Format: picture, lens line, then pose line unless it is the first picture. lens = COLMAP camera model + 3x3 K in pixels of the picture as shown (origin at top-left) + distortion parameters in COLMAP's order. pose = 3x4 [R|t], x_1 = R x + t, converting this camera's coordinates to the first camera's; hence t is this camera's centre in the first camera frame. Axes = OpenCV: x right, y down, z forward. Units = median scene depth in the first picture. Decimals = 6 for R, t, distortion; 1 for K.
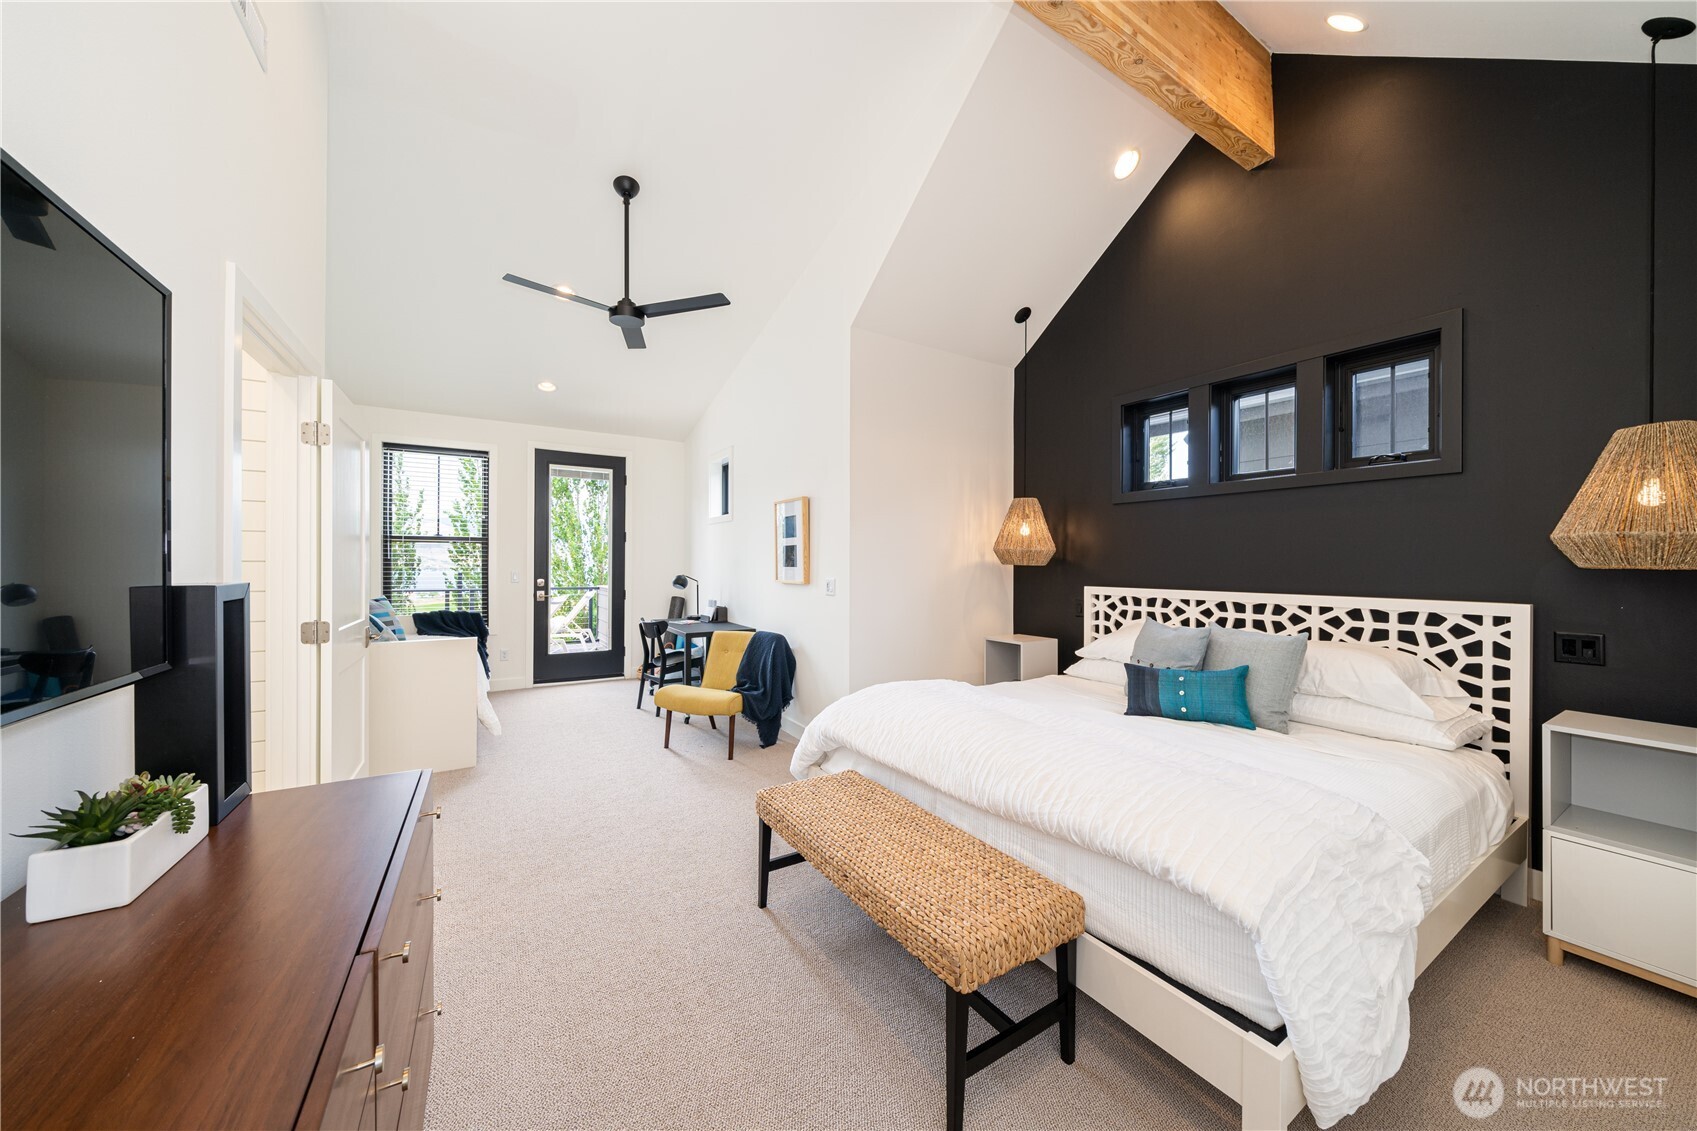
lens RADIAL K [[581.2, 0, 842.1], [0, 581.2, 572.6], [0, 0, 1]] dist [-0.000046, -0.000011]
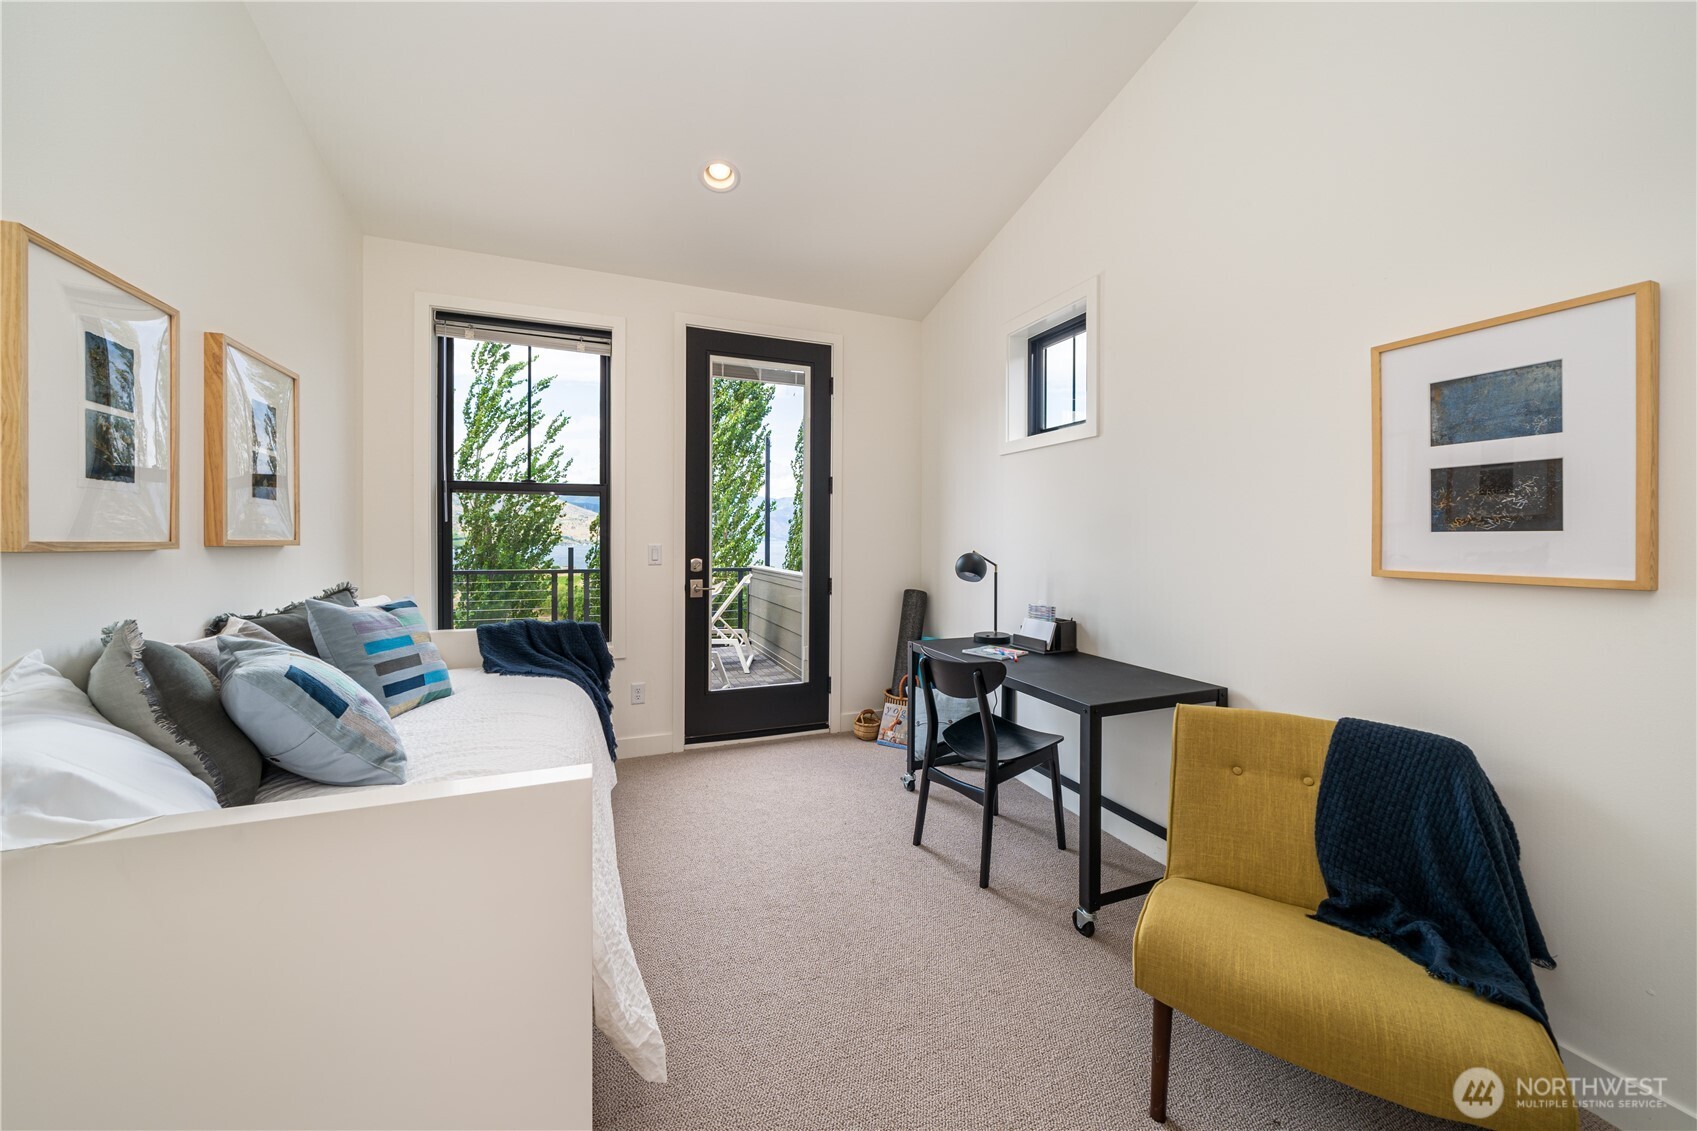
lens RADIAL K [[590.1, 0, 843.7], [0, 590.1, 559.4], [0, 0, 1]] dist [0.000556, 0.000019]
pose [[0.987157, 0.006993, -0.159598, -0.288668], [-0.004004, 0.999811, 0.019042, 0.000560], [0.159700, -0.018158, 0.986998, 0.461900]]
